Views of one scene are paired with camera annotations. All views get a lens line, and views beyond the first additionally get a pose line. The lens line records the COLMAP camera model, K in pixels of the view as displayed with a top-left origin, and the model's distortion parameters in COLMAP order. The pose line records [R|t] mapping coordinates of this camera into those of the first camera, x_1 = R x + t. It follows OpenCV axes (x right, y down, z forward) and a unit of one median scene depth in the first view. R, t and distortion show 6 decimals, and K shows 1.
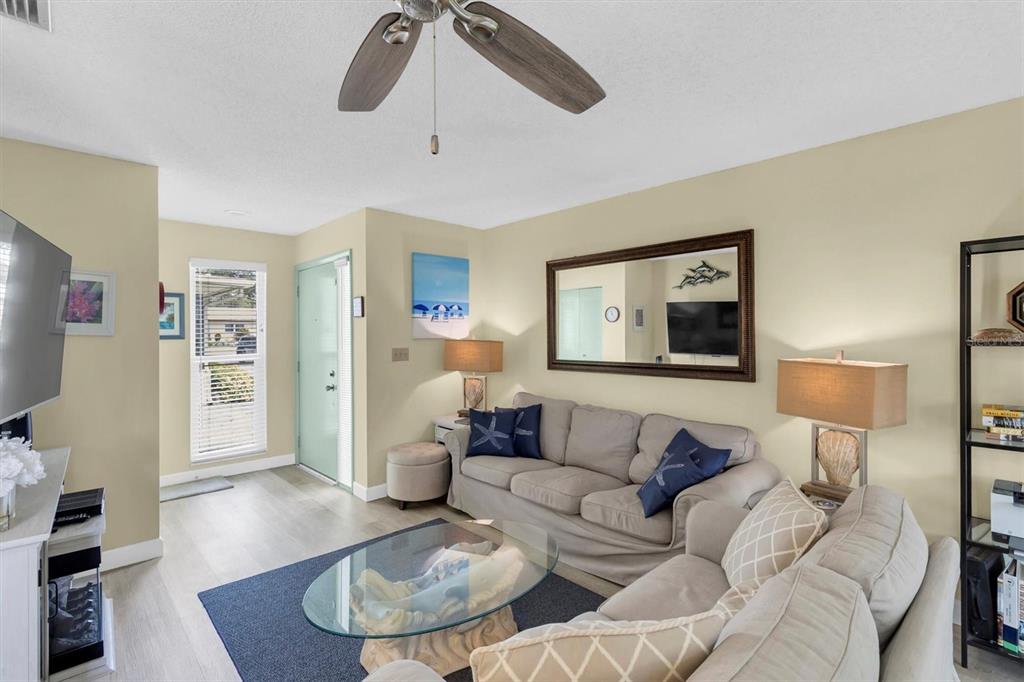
lens RADIAL K [[476.6, 0, 514.6], [0, 476.6, 334.9], [0, 0, 1]] dist [0.000898, 0.000110]
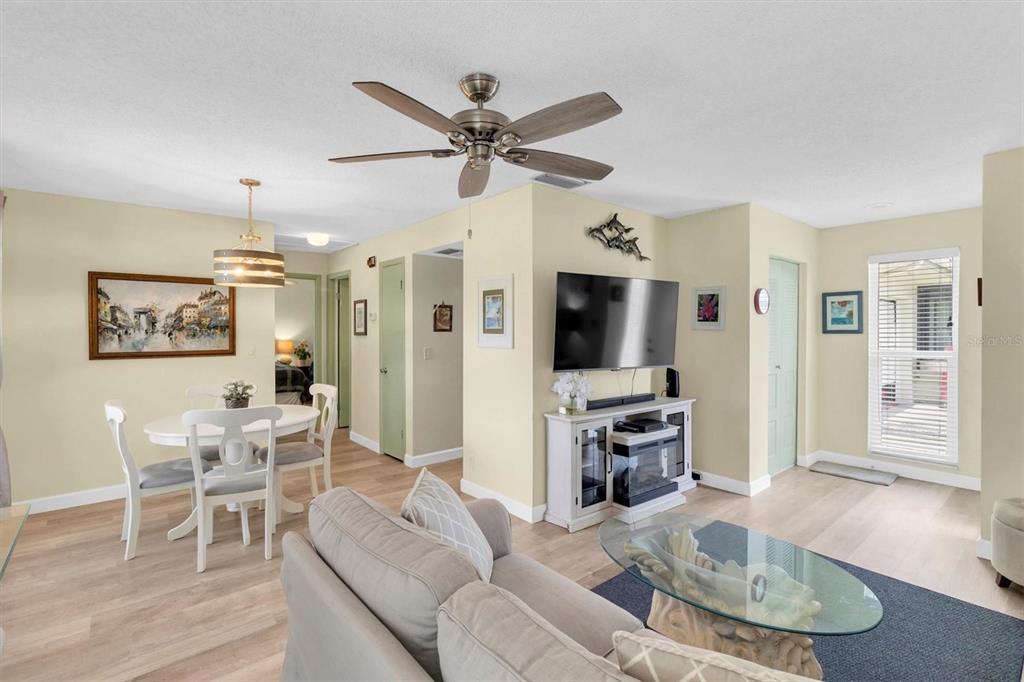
lens RADIAL K [[476.6, 0, 514.6], [0, 476.6, 334.9], [0, 0, 1]] dist [0.000898, 0.000110]
pose [[-0.076191, 0.014404, -0.996989, 0.426144], [-0.001387, 0.999893, 0.014552, -0.002587], [0.997092, 0.002491, -0.076162, 0.305791]]
